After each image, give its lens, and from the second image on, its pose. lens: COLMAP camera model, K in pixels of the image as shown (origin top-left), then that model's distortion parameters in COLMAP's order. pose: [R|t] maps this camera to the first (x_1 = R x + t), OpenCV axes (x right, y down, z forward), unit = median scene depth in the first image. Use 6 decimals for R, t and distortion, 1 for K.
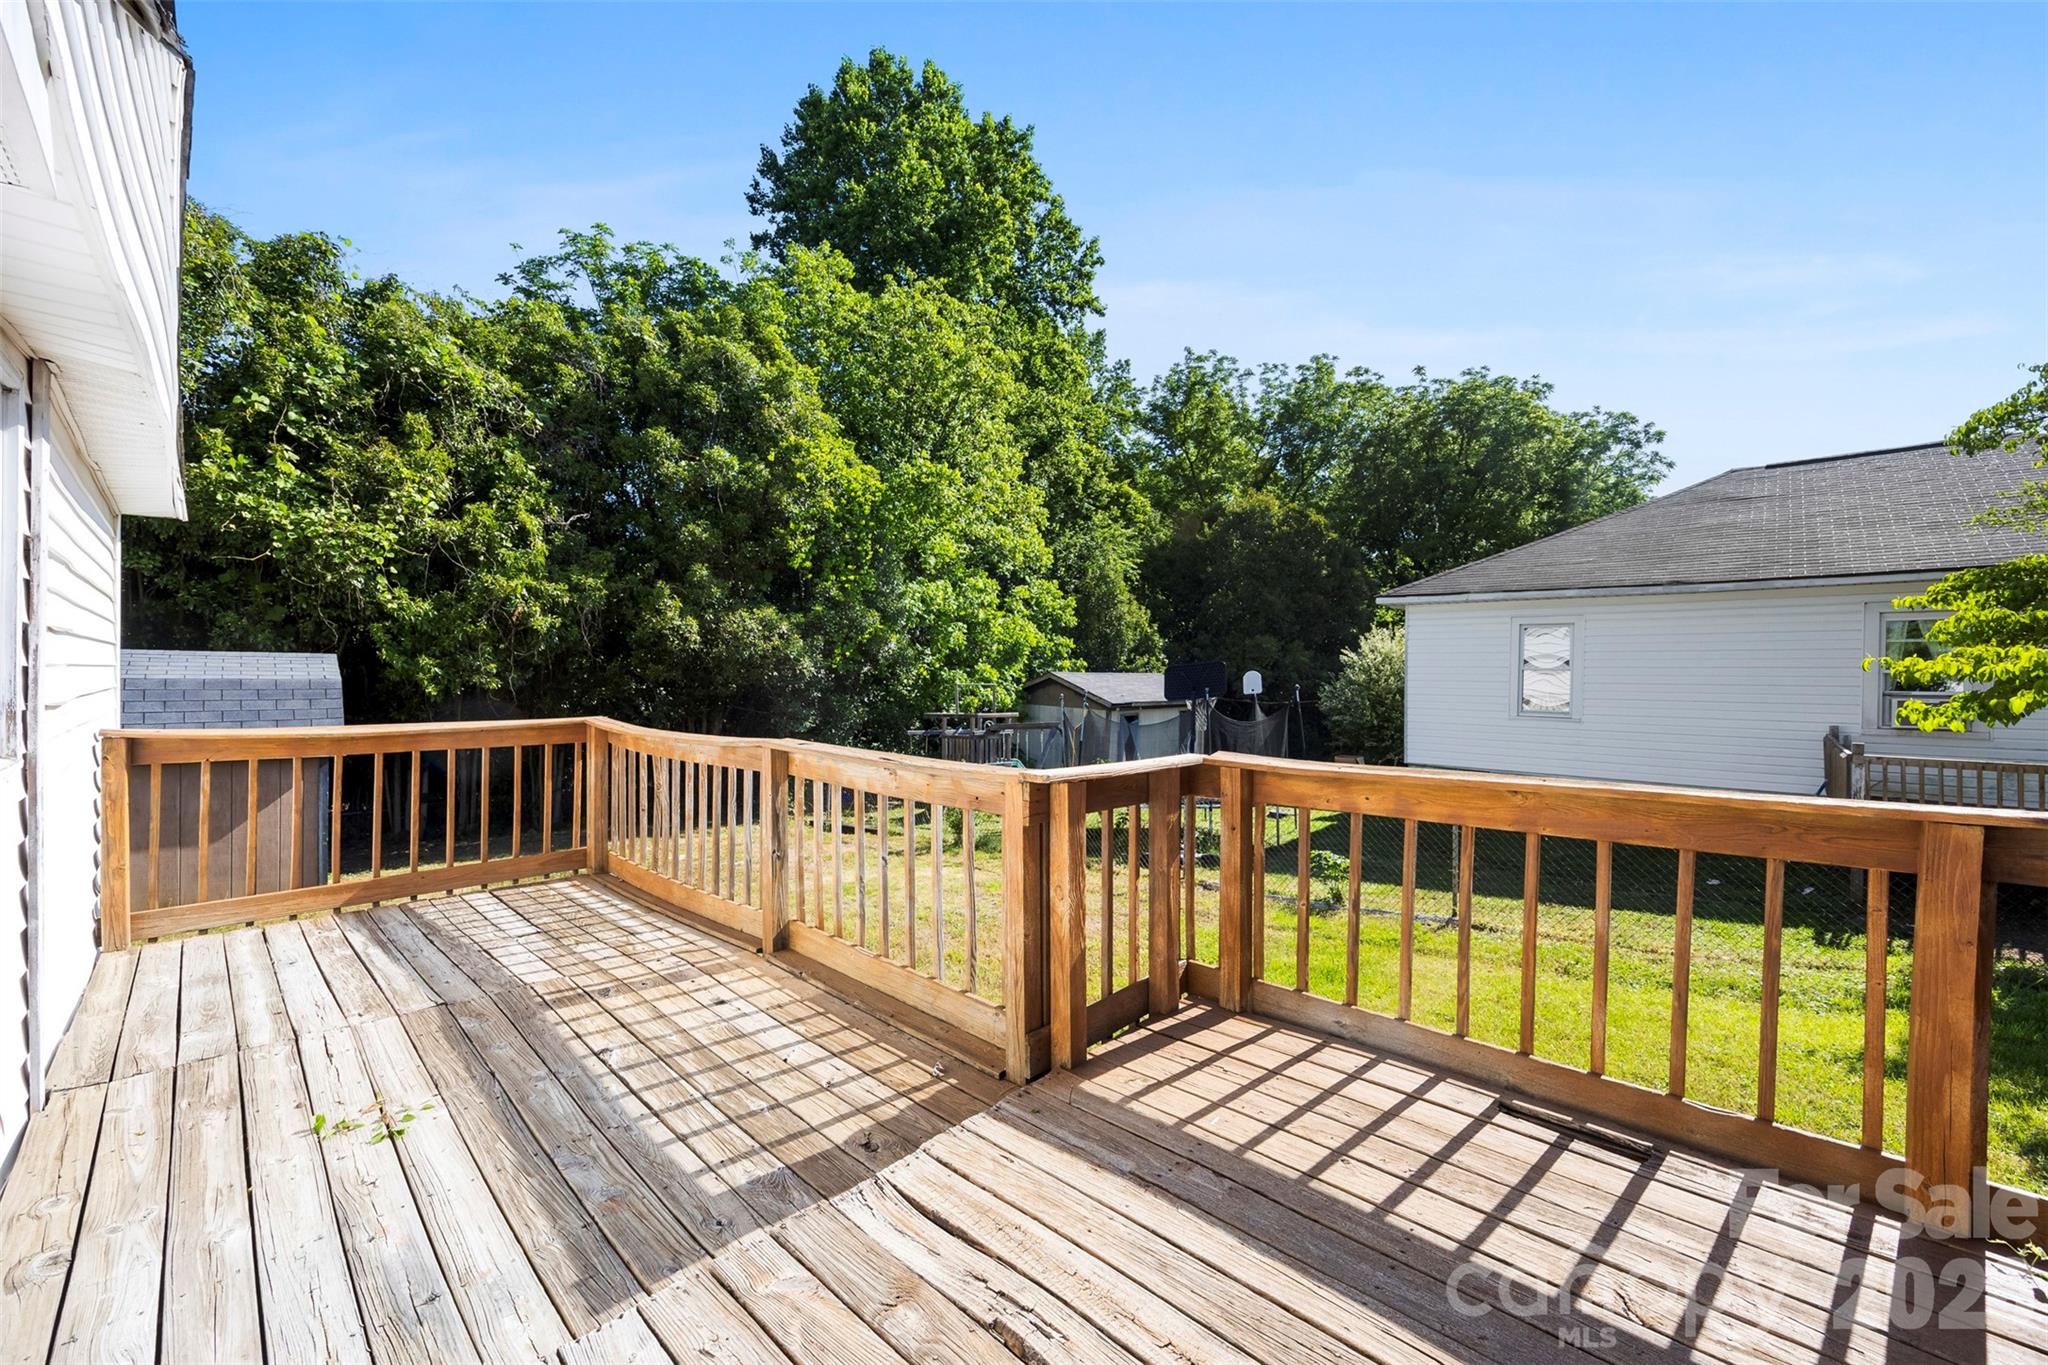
lens RADIAL K [[790.2, 0, 1029.3], [0, 790.2, 683.1], [0, 0, 1]] dist [0.000685, -0.000132]
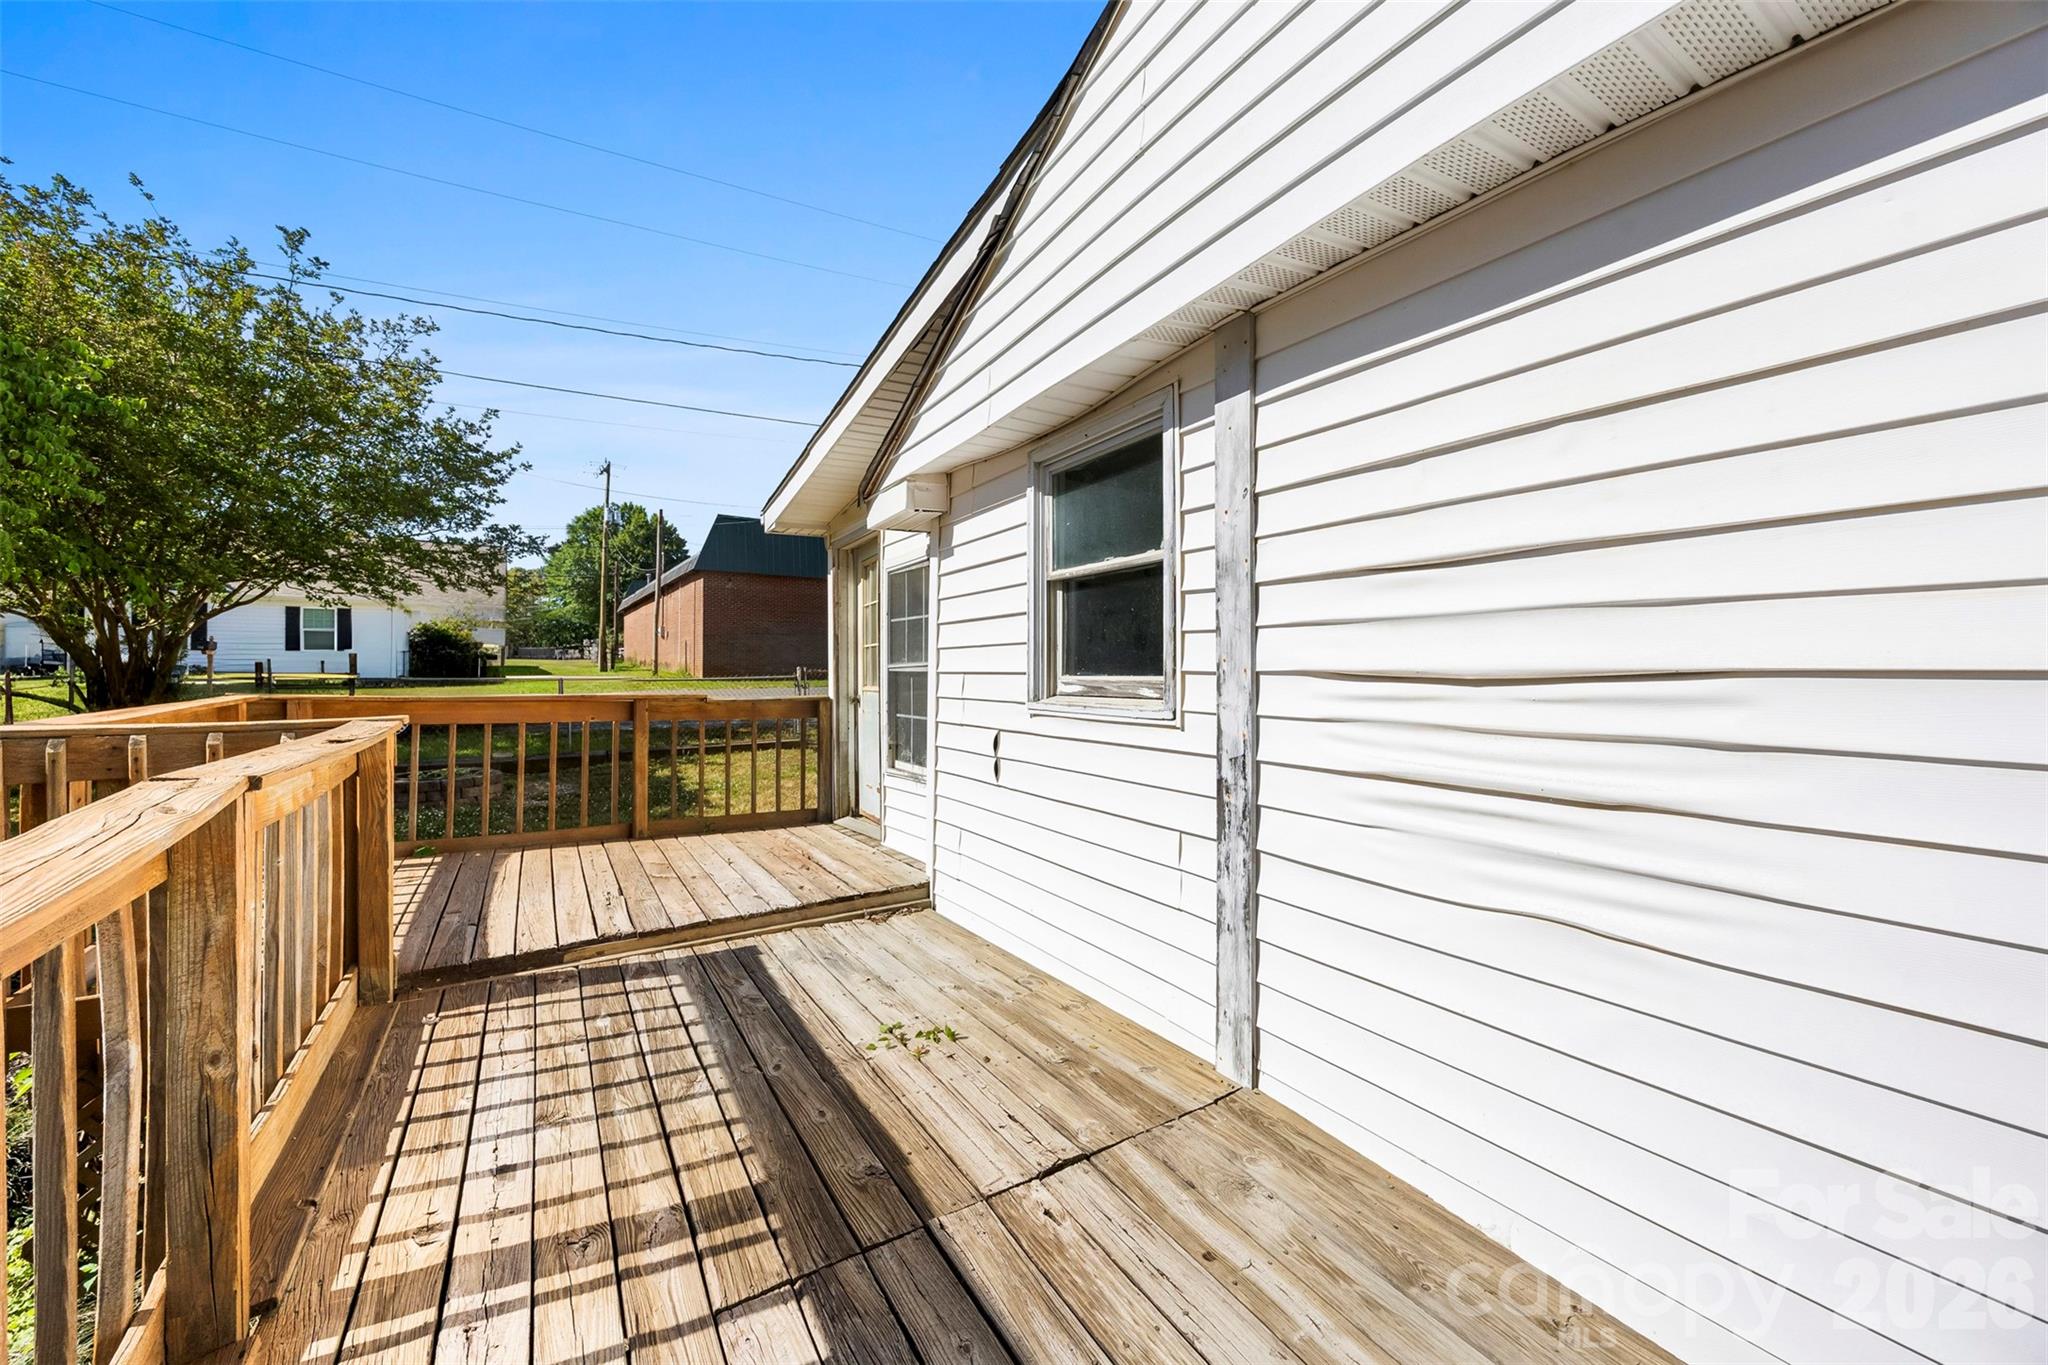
lens RADIAL K [[790.2, 0, 1029.3], [0, 790.2, 683.1], [0, 0, 1]] dist [0.000685, -0.000132]
pose [[-0.970433, -0.012325, 0.241055, -1.095440], [-0.010389, 0.999903, 0.009301, 0.034322], [-0.241146, 0.006521, -0.970467, 1.777216]]
